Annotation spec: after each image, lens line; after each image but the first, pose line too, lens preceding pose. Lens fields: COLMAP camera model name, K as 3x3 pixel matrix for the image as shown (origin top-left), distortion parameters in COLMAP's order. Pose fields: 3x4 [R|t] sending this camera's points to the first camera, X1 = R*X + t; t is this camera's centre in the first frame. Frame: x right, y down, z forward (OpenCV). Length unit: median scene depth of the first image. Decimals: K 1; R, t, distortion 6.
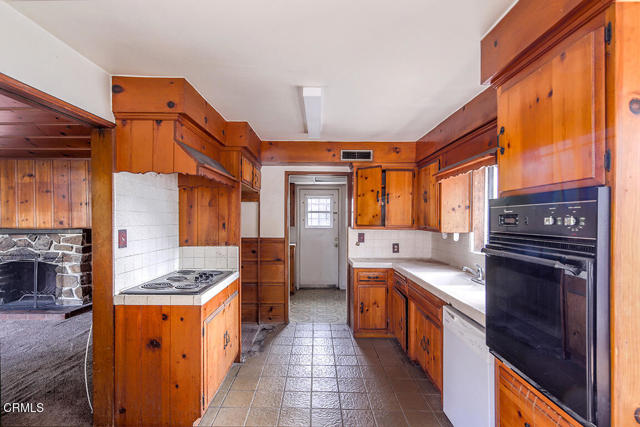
lens RADIAL K [[315.6, 0, 317.1], [0, 315.6, 216.2], [0, 0, 1]] dist [-0.000984, -0.000950]
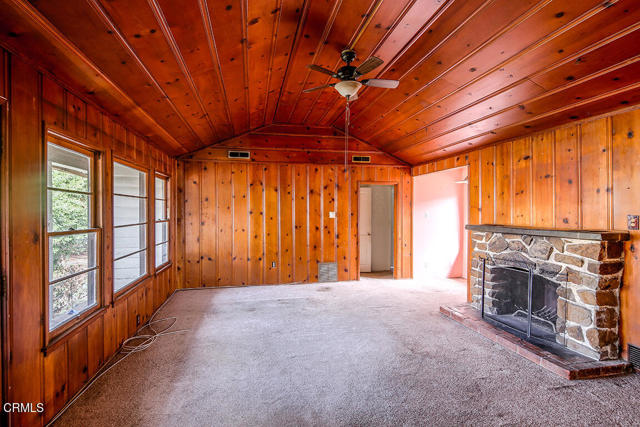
lens RADIAL K [[315.6, 0, 317.1], [0, 315.6, 216.2], [0, 0, 1]] dist [-0.000984, -0.000950]
pose [[0.218858, 0.016129, -0.975623, -0.285528], [0.000076, 0.999863, 0.016547, -0.000174], [0.975757, -0.003695, 0.218827, 0.352247]]
